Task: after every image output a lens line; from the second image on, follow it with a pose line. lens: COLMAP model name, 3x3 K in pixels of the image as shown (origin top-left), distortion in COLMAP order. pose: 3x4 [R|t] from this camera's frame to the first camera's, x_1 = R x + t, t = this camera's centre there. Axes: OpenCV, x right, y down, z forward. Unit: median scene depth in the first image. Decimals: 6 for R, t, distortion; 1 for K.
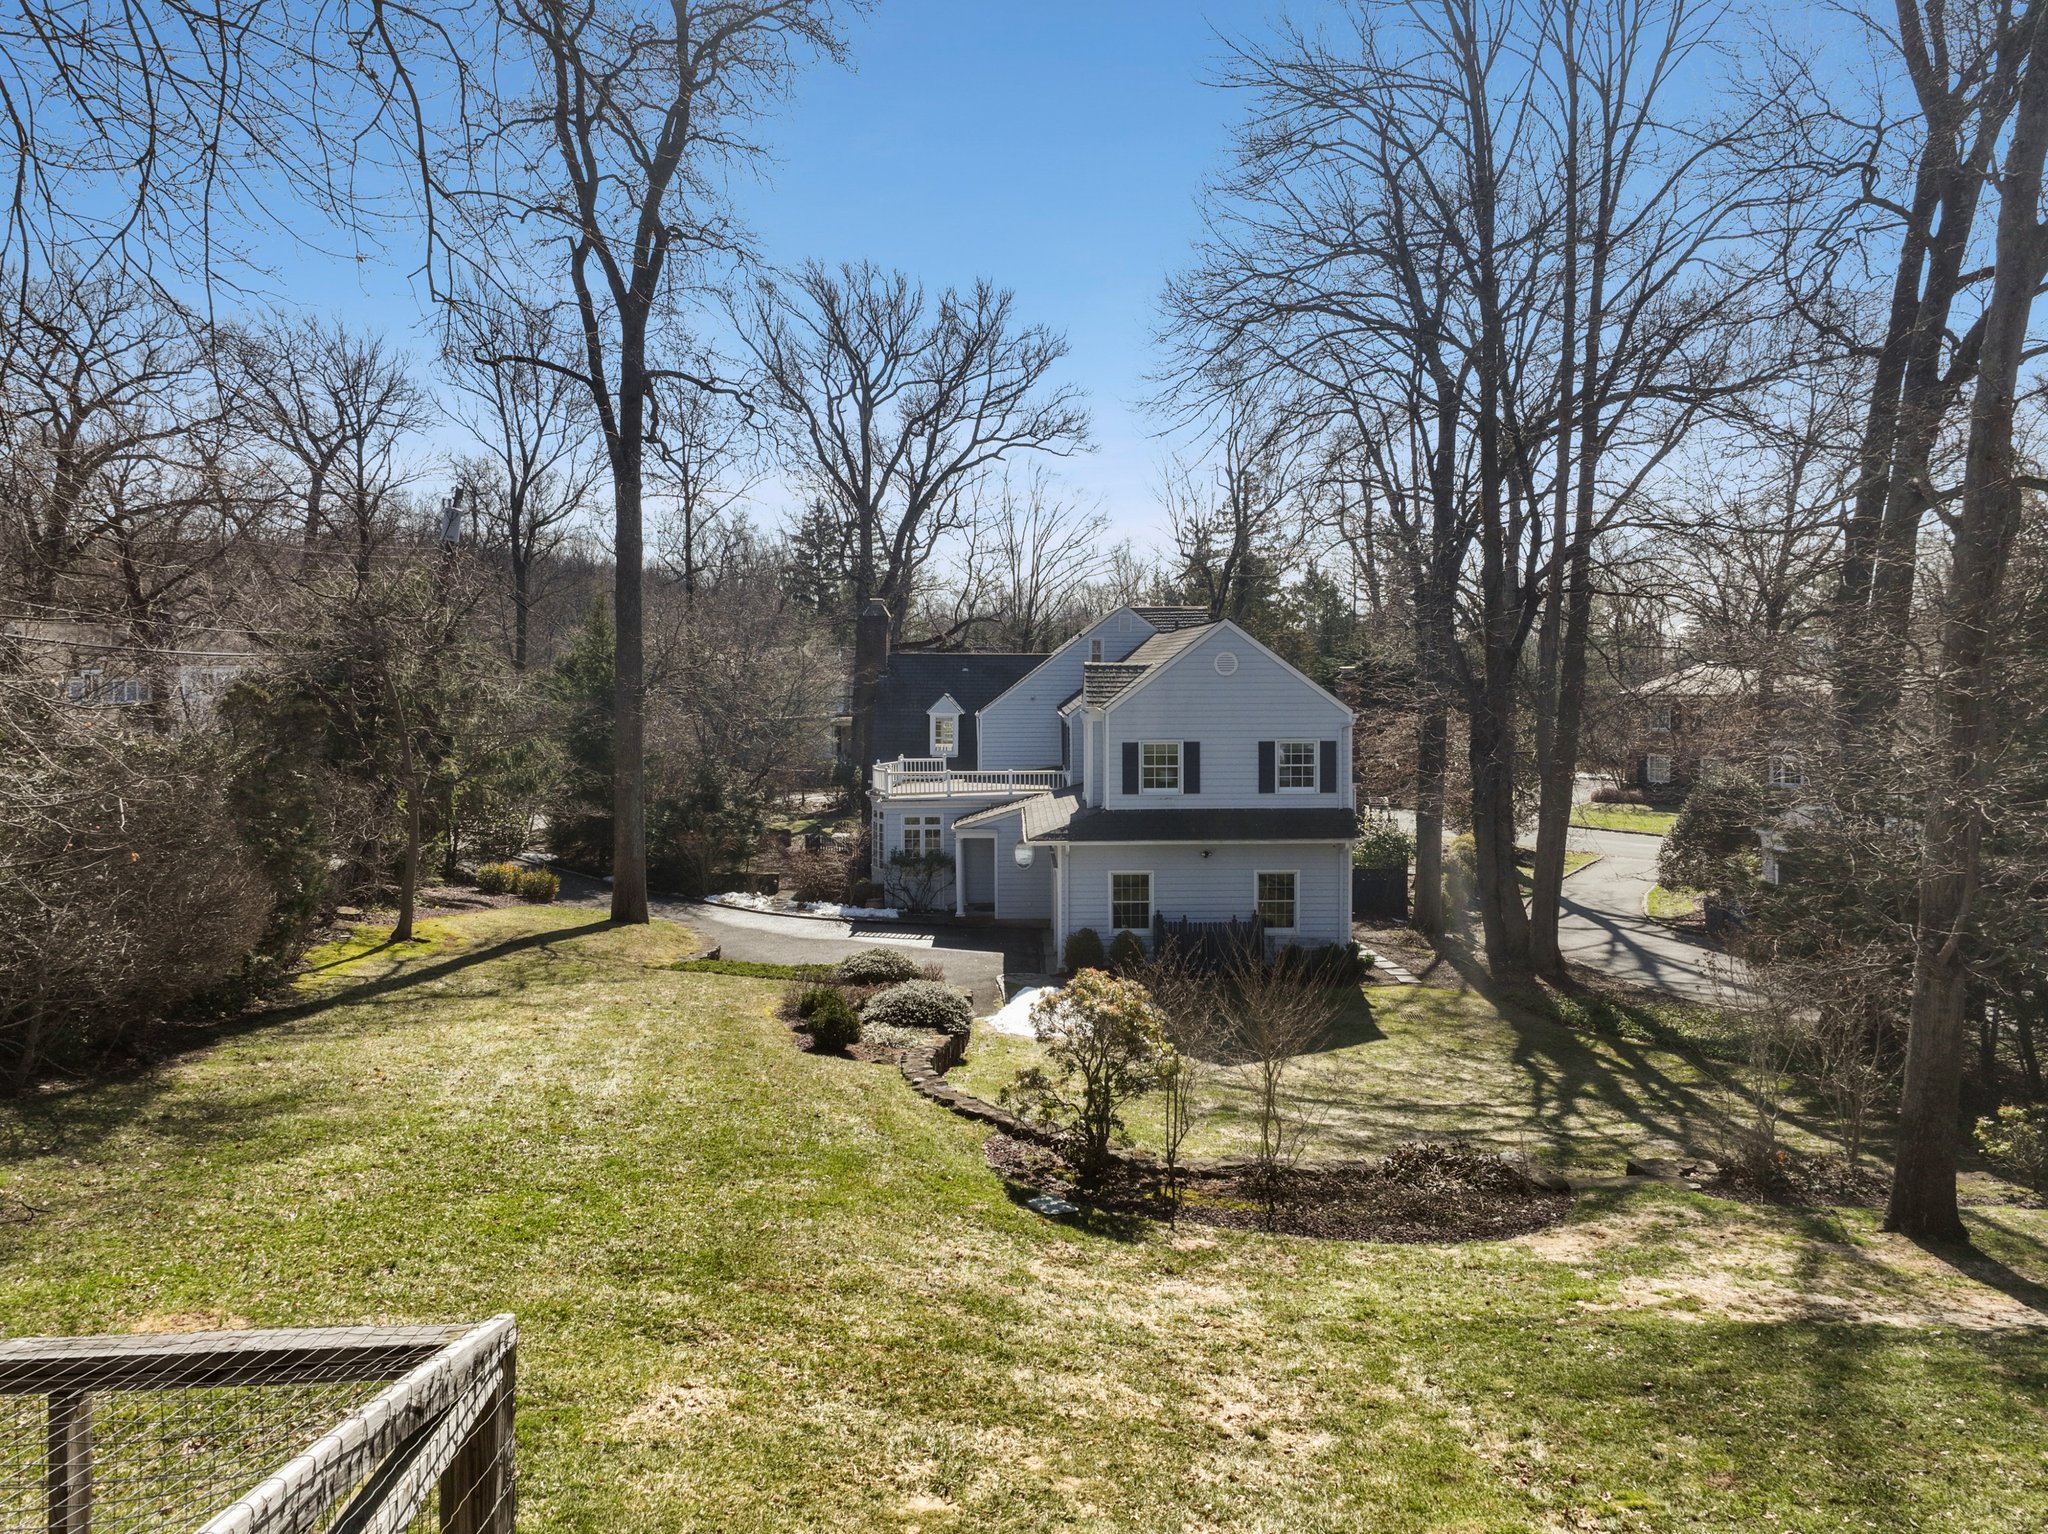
lens RADIAL K [[1447.9, 0, 1024.0], [0, 1447.9, 767.0], [0, 0, 1]] dist [-0.010710, 0.033841]
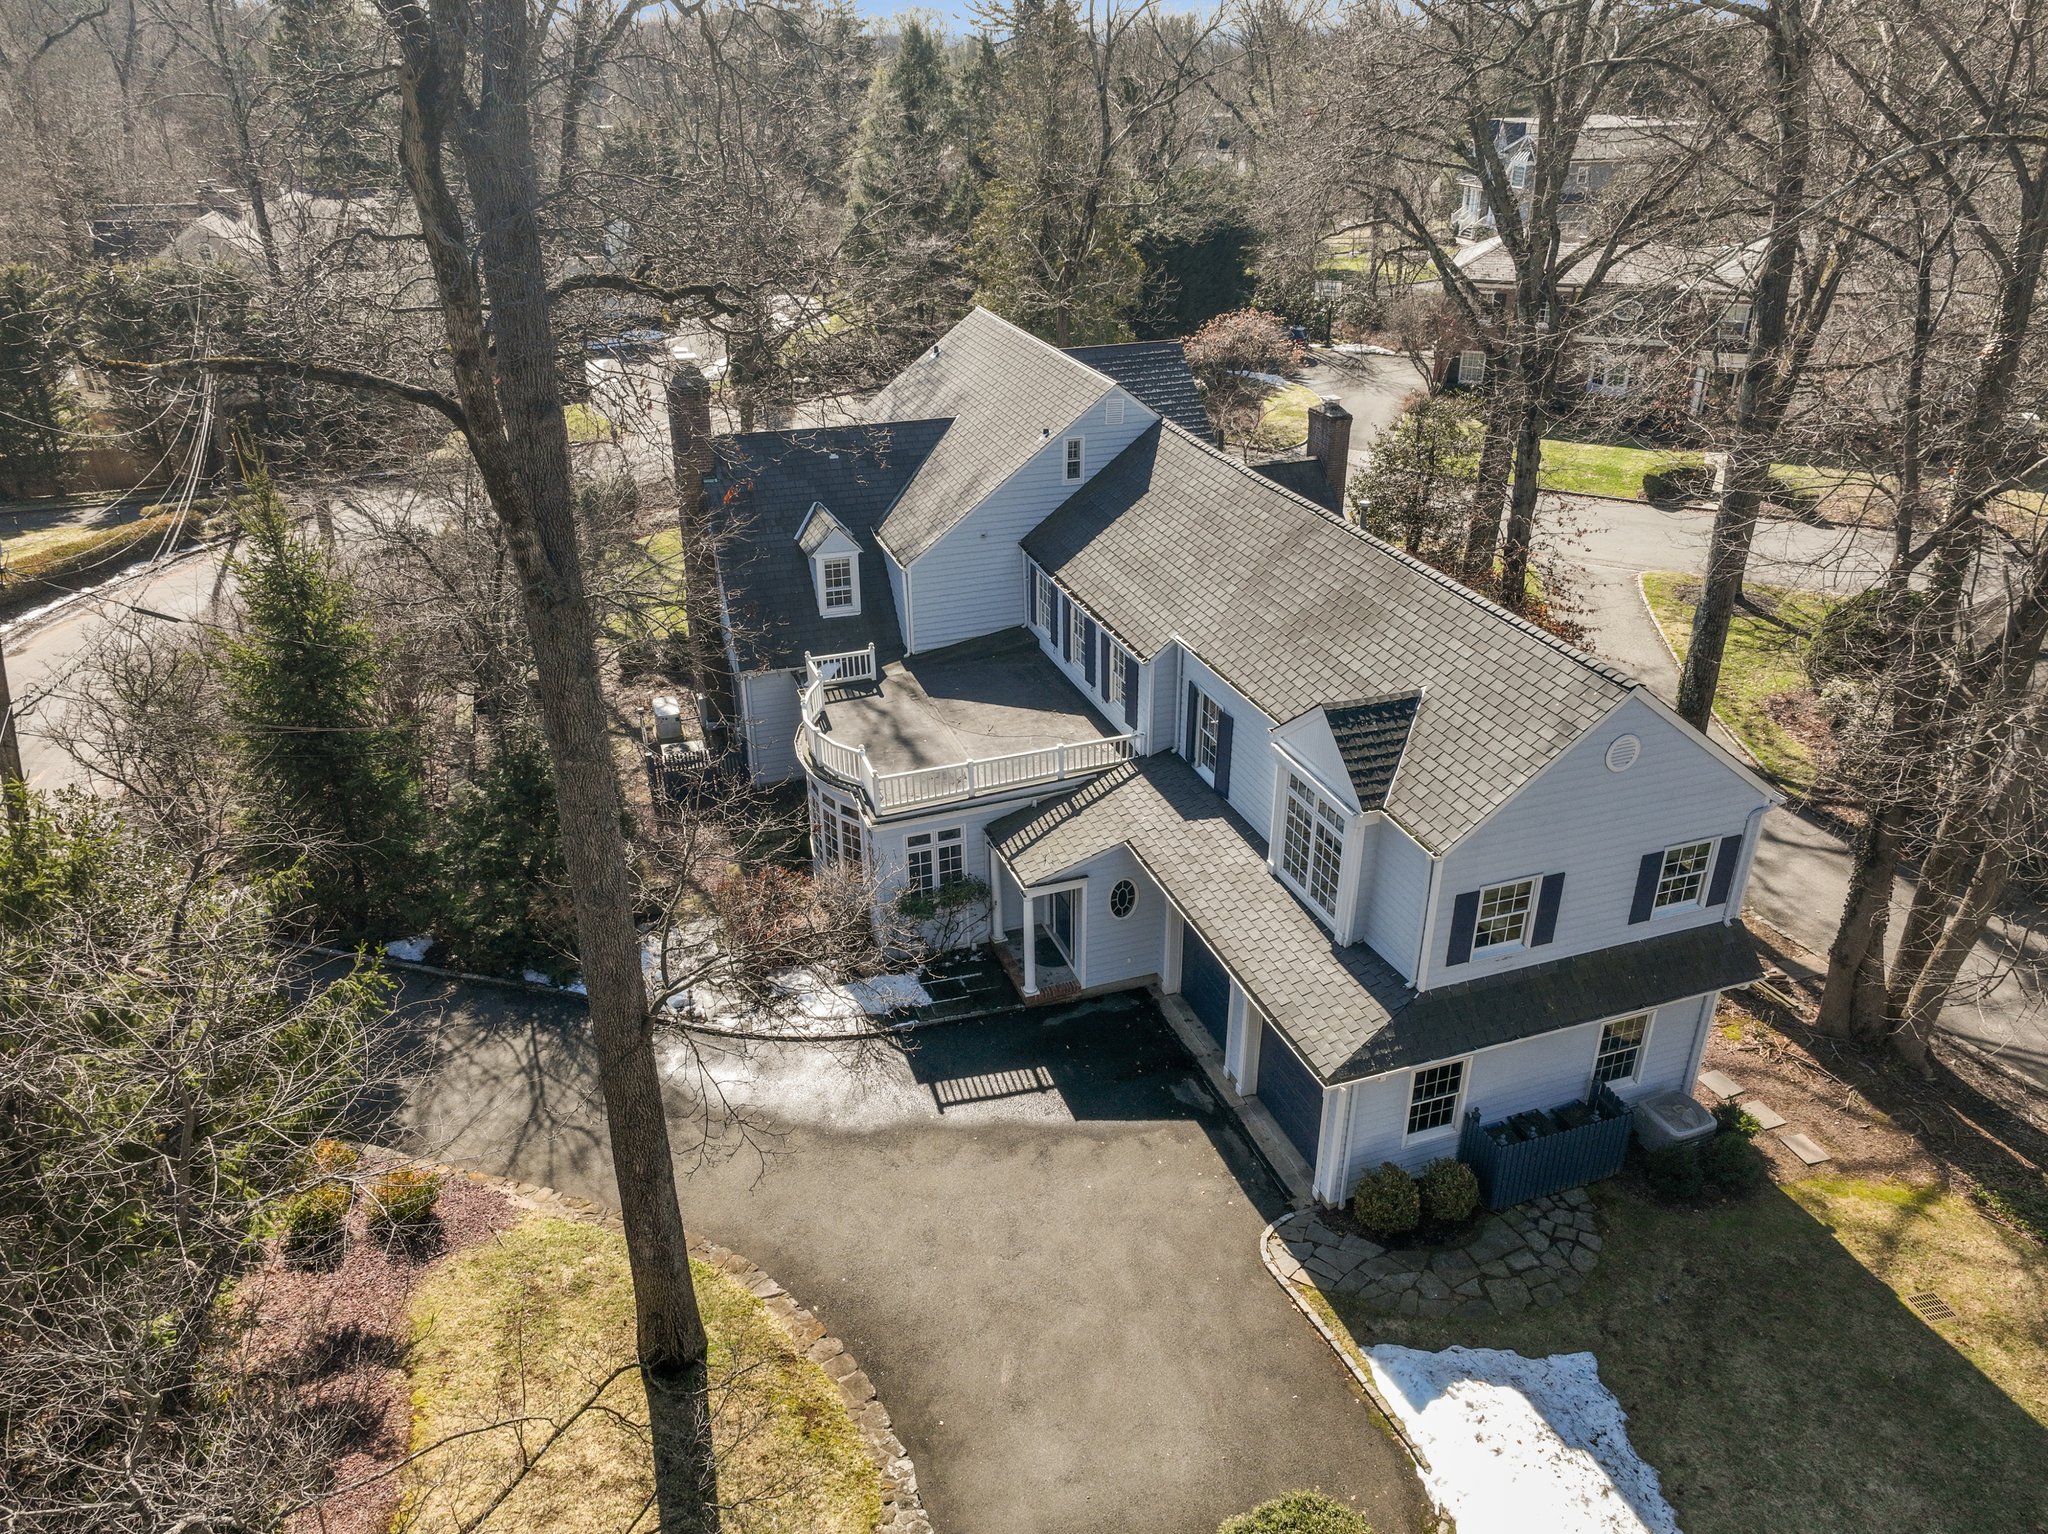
lens RADIAL K [[1440.0, 0, 1019.6], [0, 1440.0, 769.3], [0, 0, 1]] dist [0.010464, 0.000366]
pose [[0.948607, -0.146384, 0.280564, -0.262135], [0.026252, 0.919927, 0.391210, -0.300790], [-0.315365, -0.363739, 0.876492, 0.547437]]
